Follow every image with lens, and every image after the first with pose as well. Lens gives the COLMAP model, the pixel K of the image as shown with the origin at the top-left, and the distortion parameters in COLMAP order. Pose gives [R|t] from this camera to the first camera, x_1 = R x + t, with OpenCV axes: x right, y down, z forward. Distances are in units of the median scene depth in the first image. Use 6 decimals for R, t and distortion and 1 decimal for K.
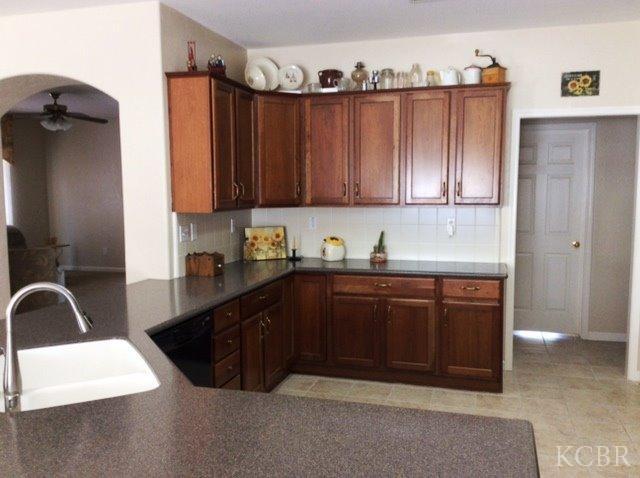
lens RADIAL K [[584.0, 0, 320.0], [0, 584.0, 240.6], [0, 0, 1]] dist [-0.006465, 0.000000]
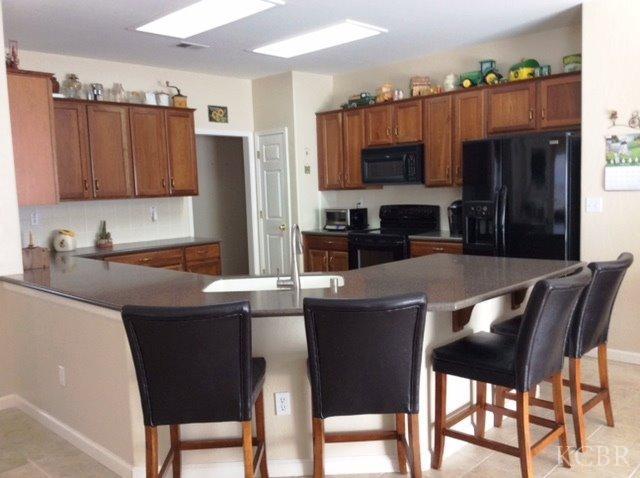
lens RADIAL K [[584.0, 0, 320.0], [0, 584.0, 239.4], [0, 0, 1]] dist [-0.006465, 0.000000]
pose [[0.453388, -0.091049, 0.886651, -0.812565], [0.102922, 0.993463, 0.049389, 0.008400], [-0.885351, 0.068863, 0.459795, 0.084418]]
